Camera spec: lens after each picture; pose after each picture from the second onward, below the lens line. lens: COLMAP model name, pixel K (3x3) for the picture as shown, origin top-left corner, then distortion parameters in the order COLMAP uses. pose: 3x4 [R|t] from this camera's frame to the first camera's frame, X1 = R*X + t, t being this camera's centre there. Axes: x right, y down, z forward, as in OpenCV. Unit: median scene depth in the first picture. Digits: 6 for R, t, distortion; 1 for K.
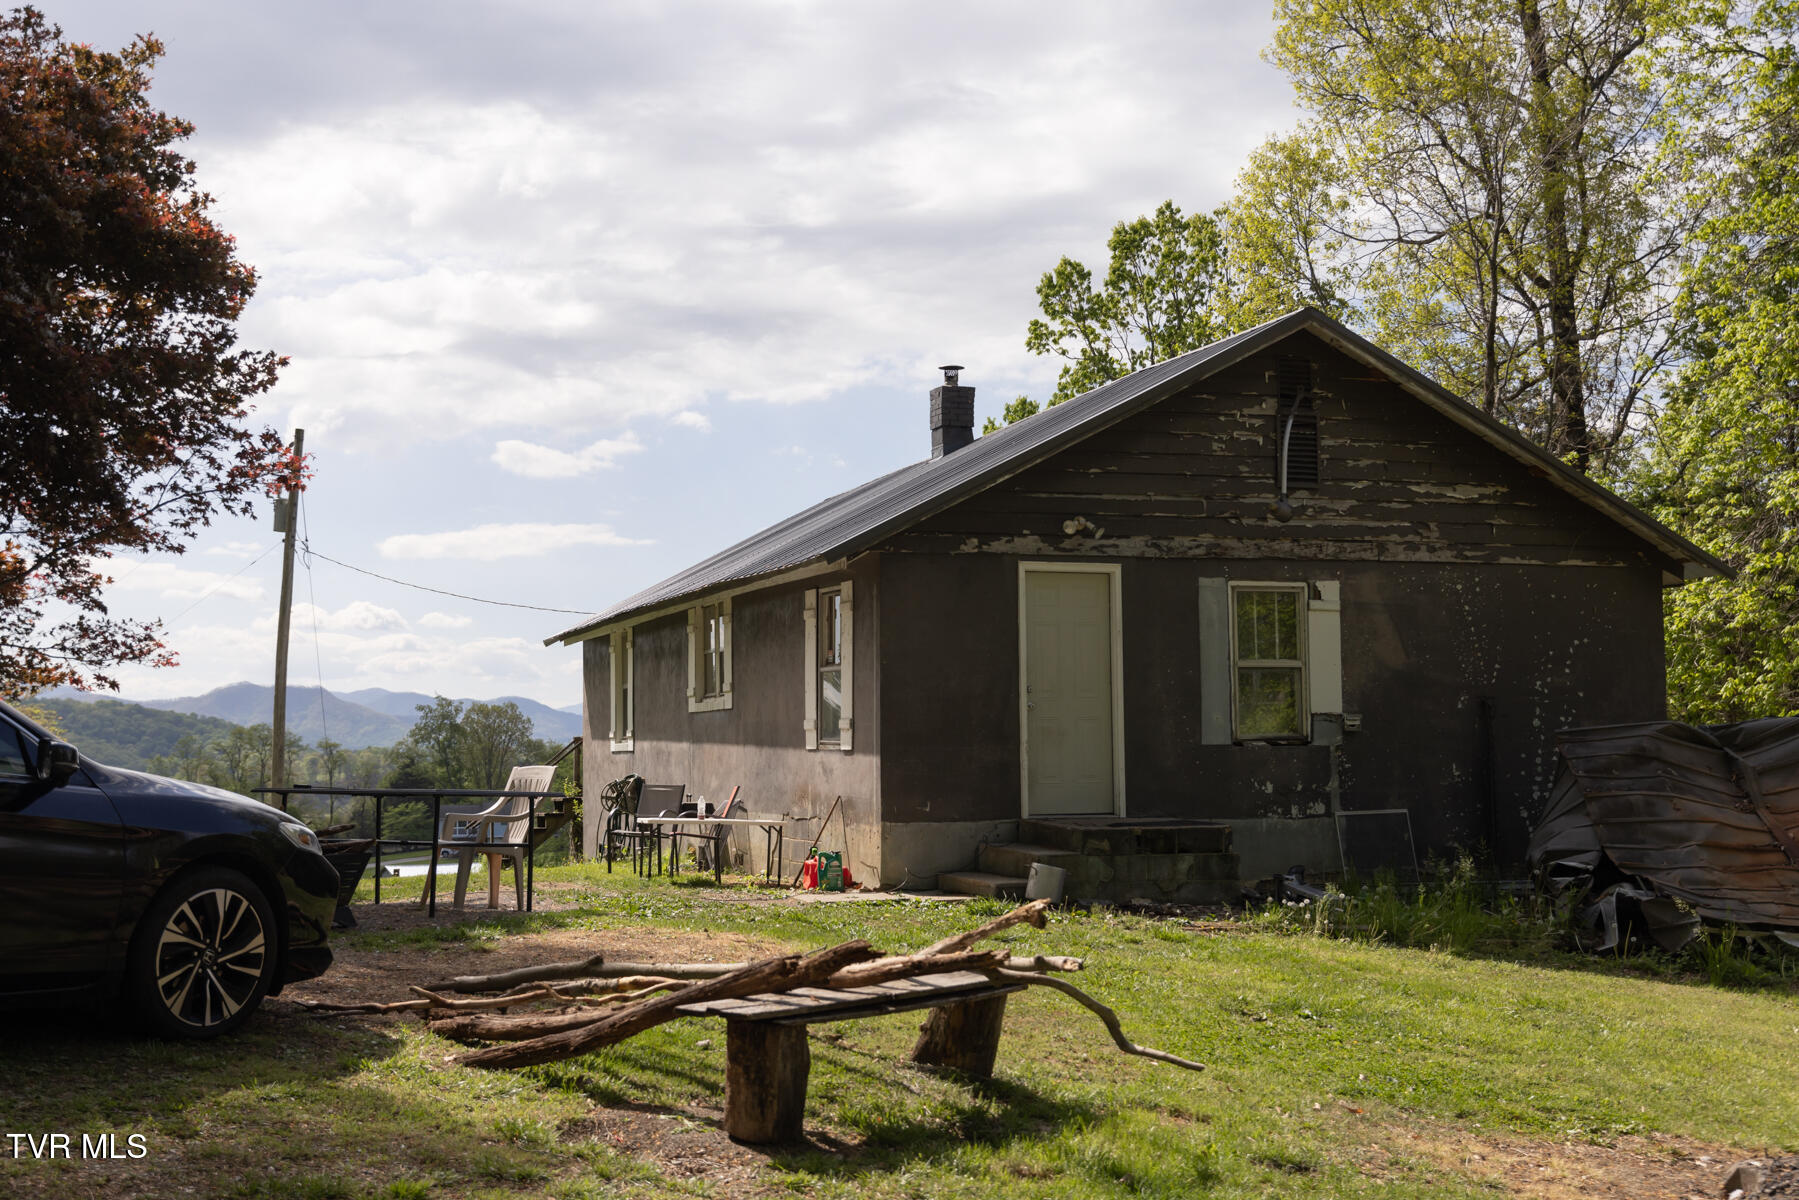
lens RADIAL K [[2311.4, 0, 906.5], [0, 2311.4, 597.4], [0, 0, 1]] dist [-0.018432, 0.000000]
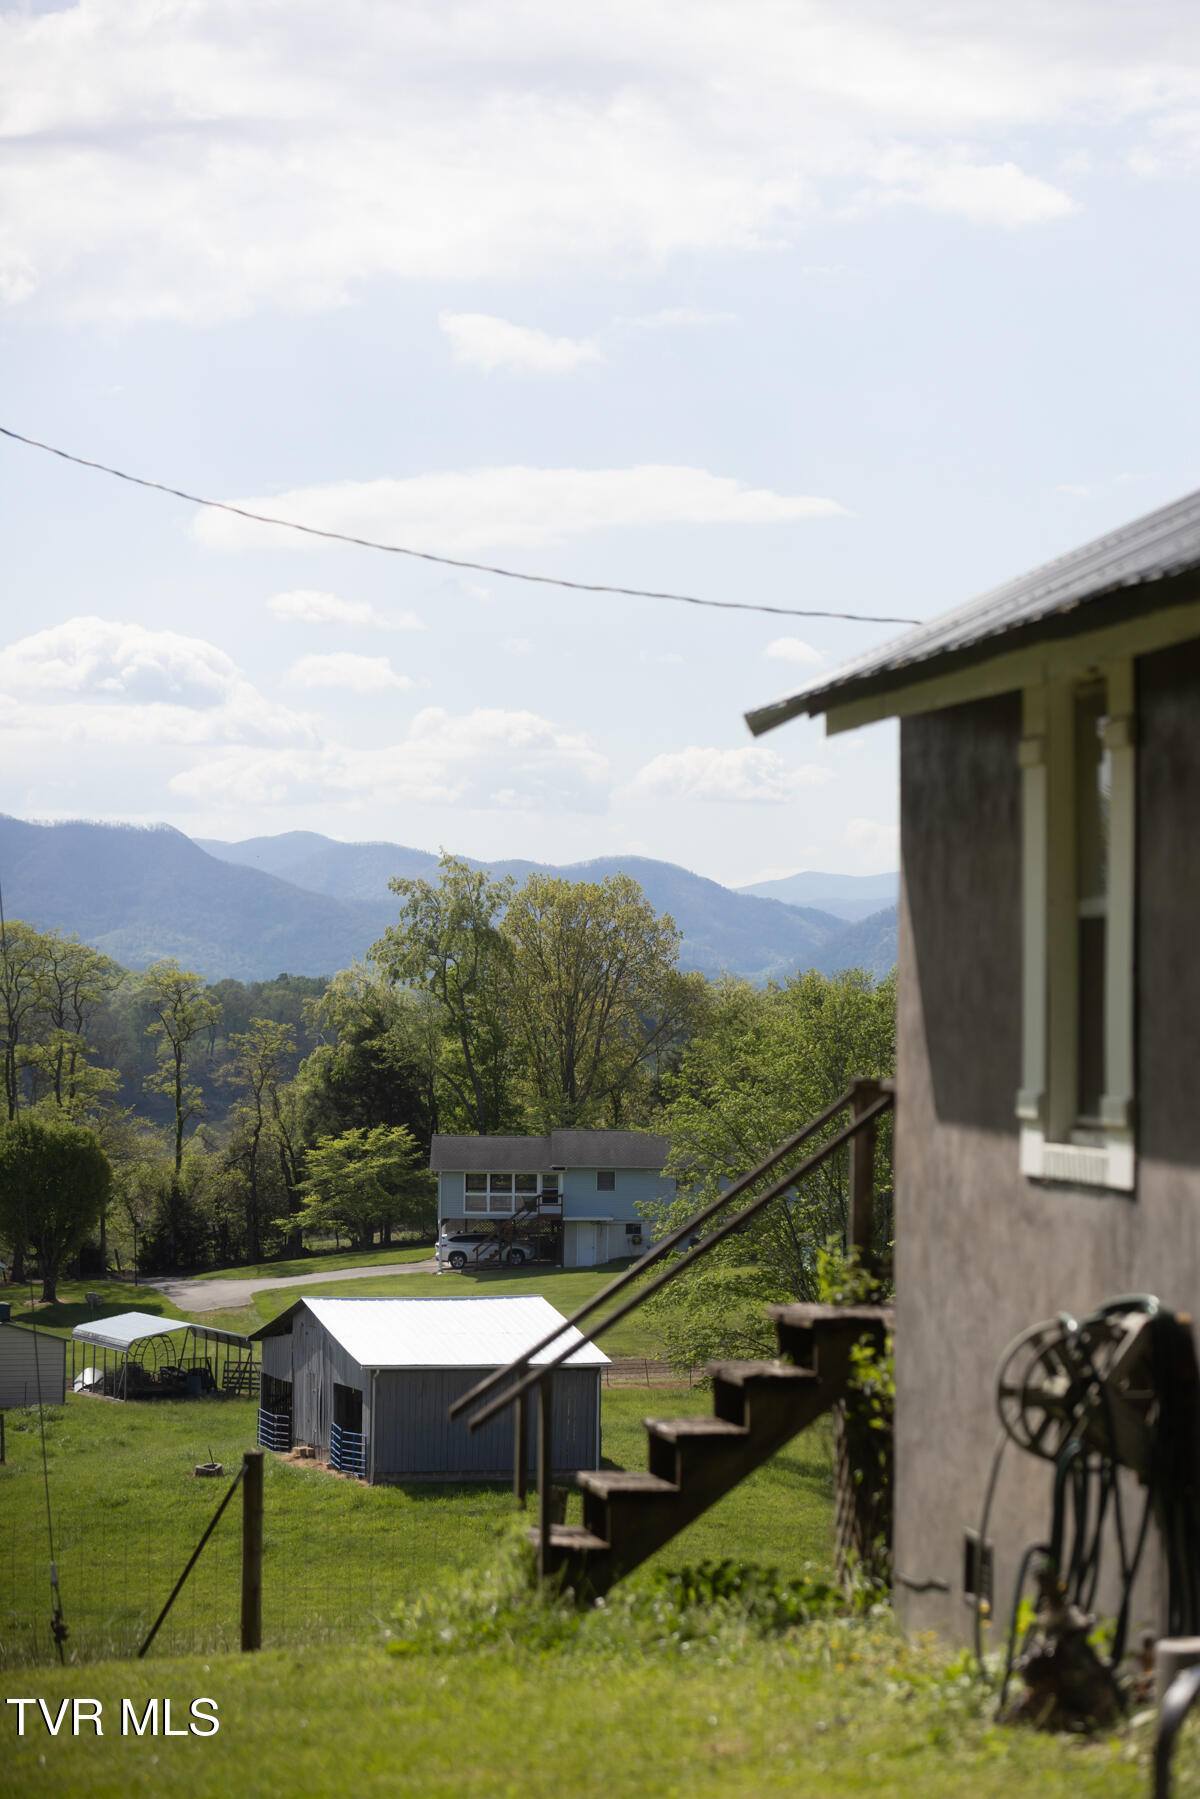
lens RADIAL K [[5362.6, 0, 723.6], [0, 5362.6, 835.8], [0, 0, 1]] dist [-0.022579, 0.000000]
pose [[0.988455, 0.013788, -0.150886, -0.098422], [-0.007922, 0.999192, 0.039409, 0.012355], [0.151307, -0.037759, 0.987765, 0.582517]]
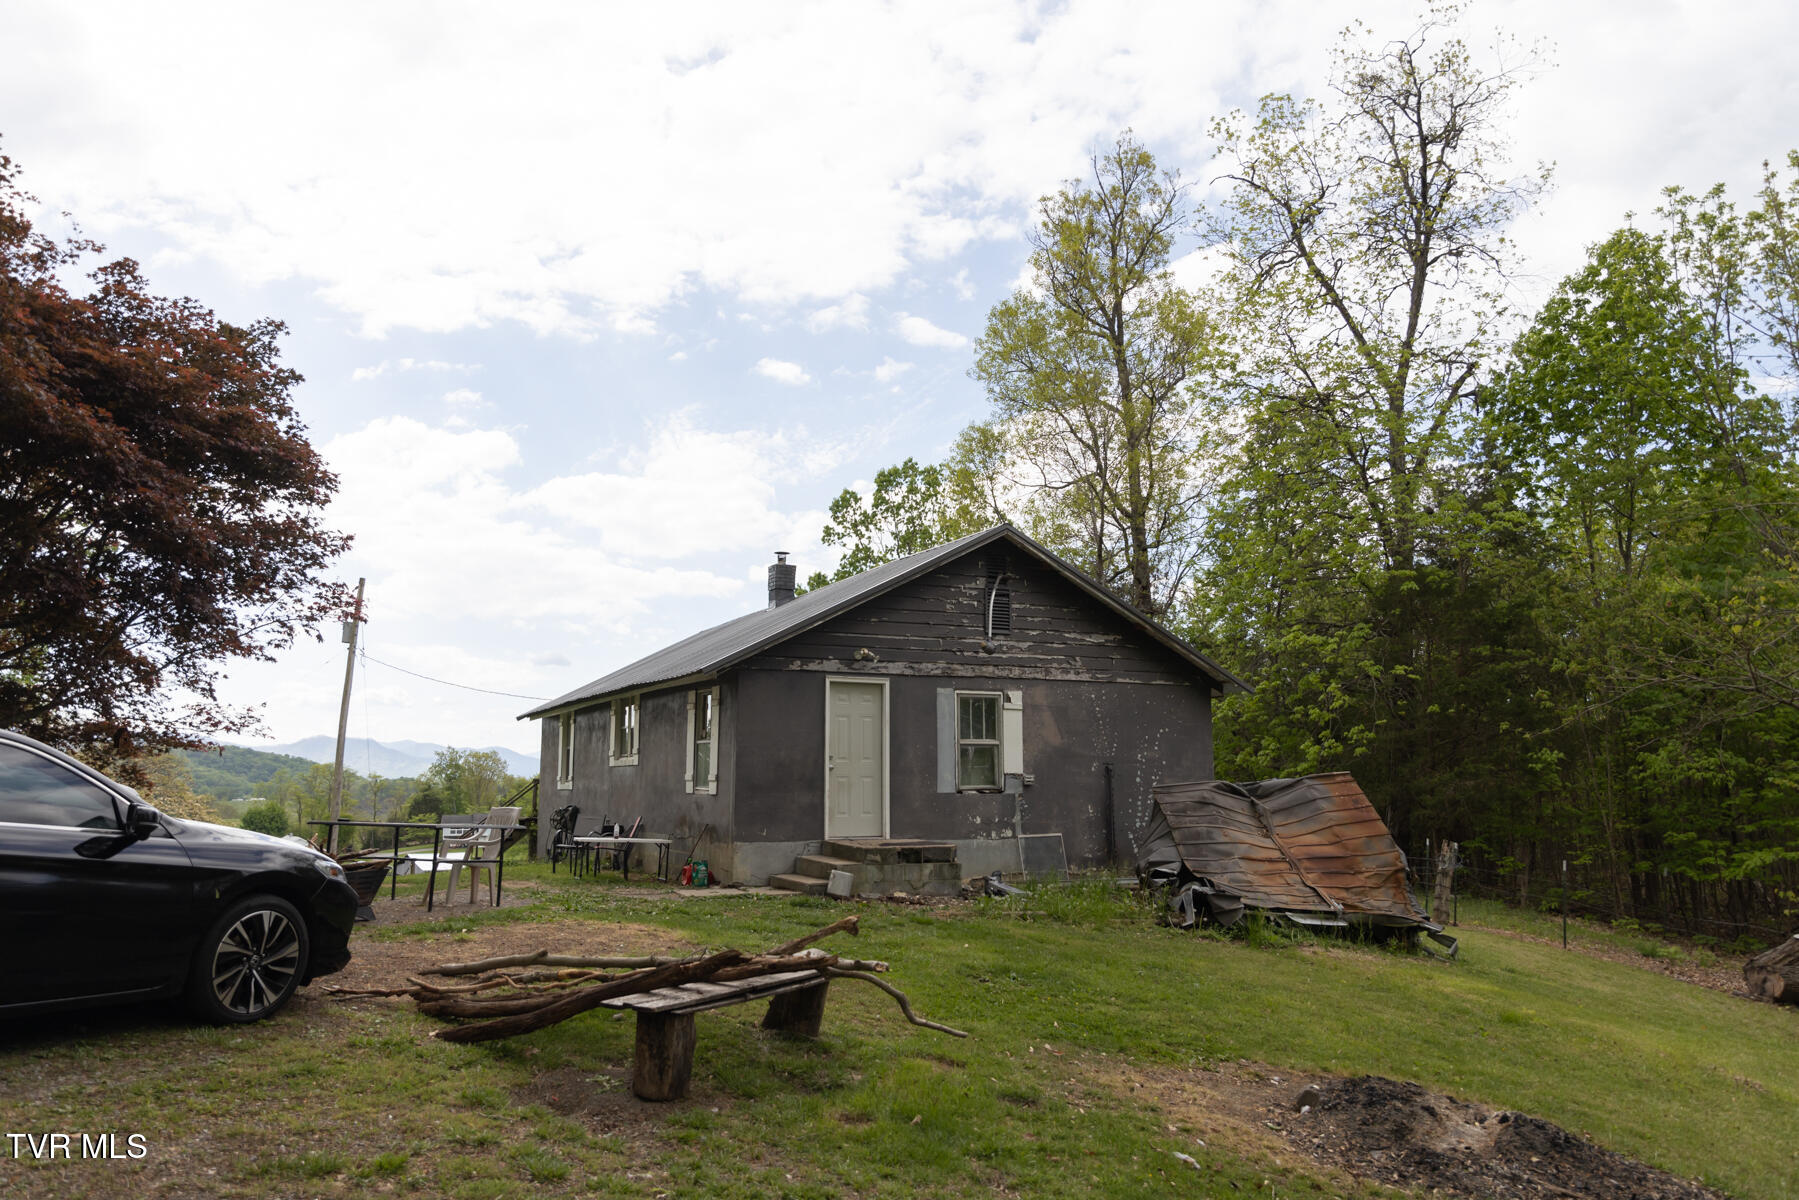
lens RADIAL K [[1378.2, 0, 937.0], [0, 1378.2, 593.5], [0, 0, 1]] dist [-0.028973, 0.021162]
pose [[0.990121, 0.028838, 0.137217, -0.006653], [-0.019071, 0.997225, -0.071967, -0.004767], [-0.138912, 0.068639, 0.987923, 0.046322]]
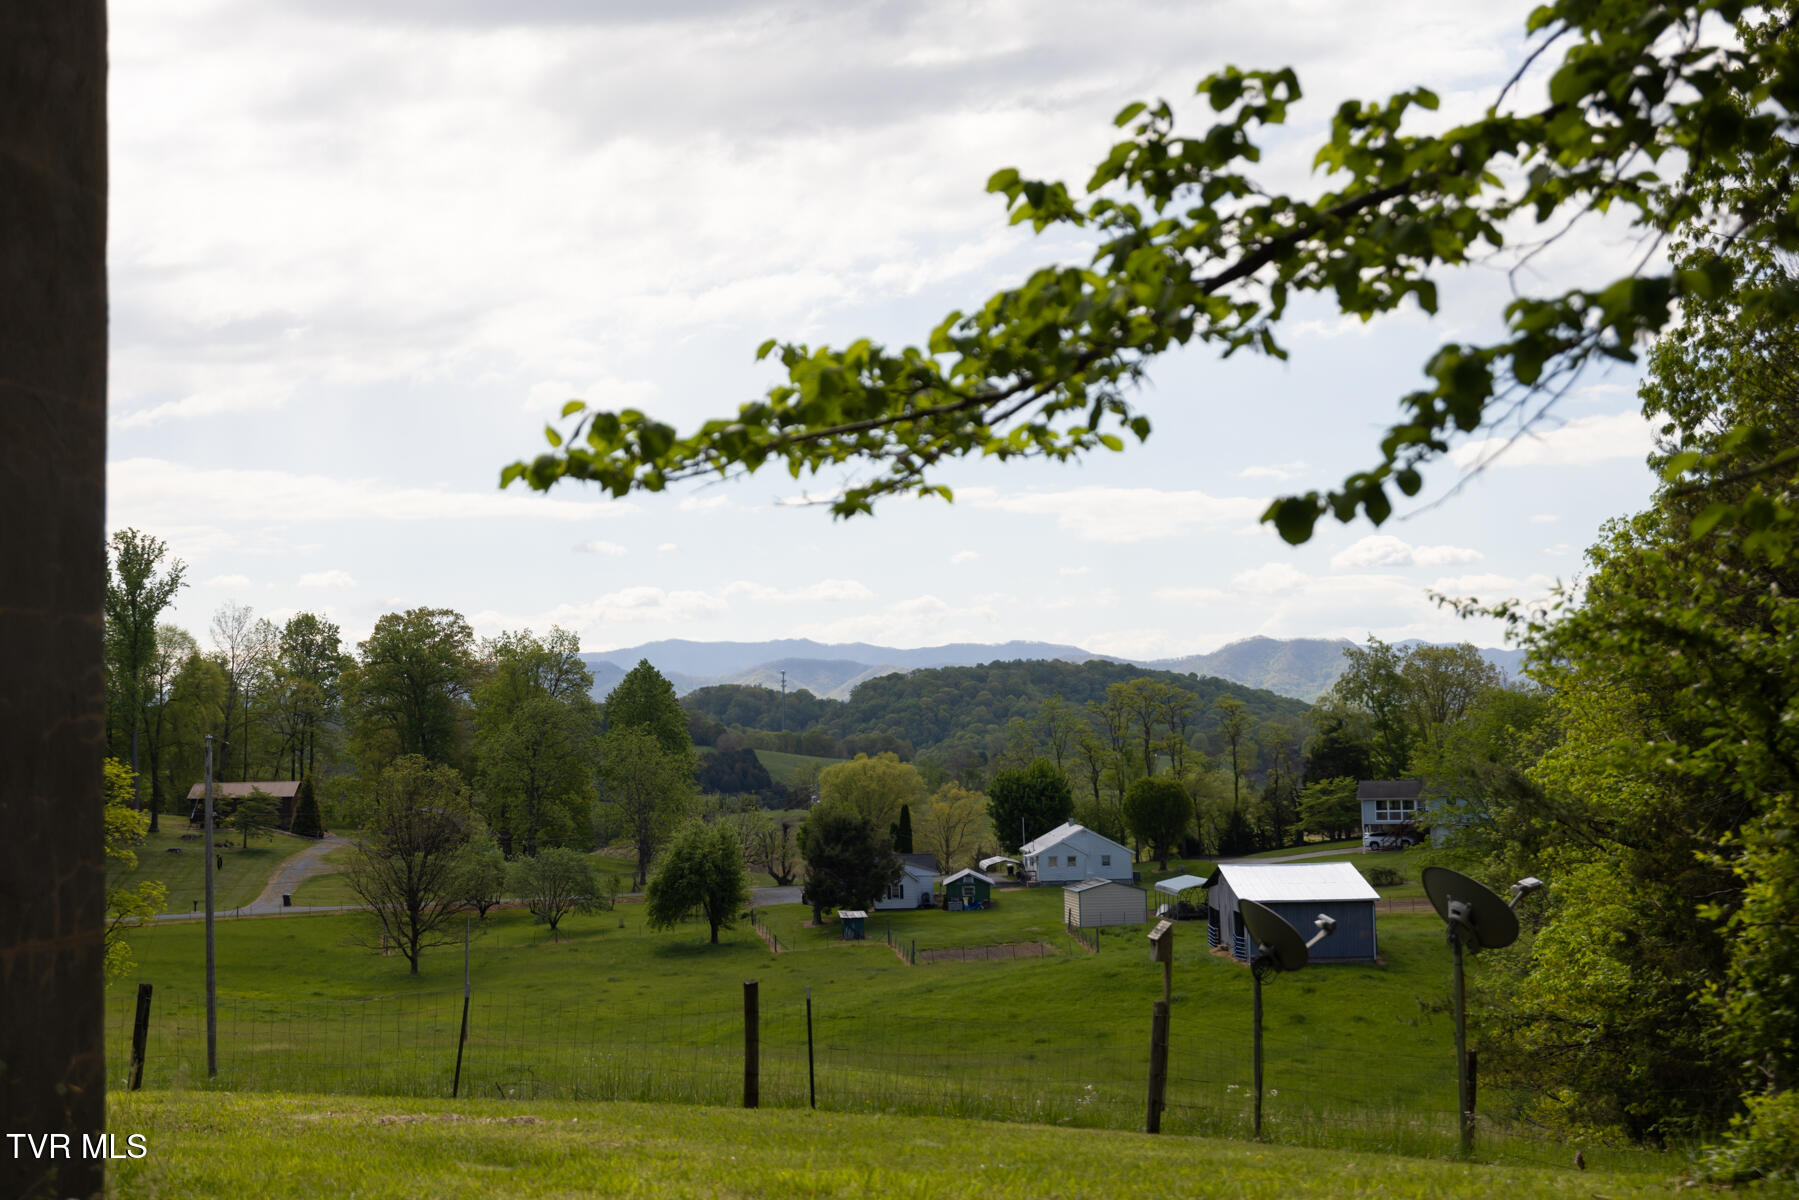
lens RADIAL K [[2401.7, 0, 910.8], [0, 2401.7, 608.1], [0, 0, 1]] dist [-0.135640, 0.000000]
pose [[0.876691, -0.034325, -0.479827, 0.261006], [0.044020, 0.998990, 0.008966, 0.113310], [0.479035, -0.028982, 0.877317, 1.384794]]
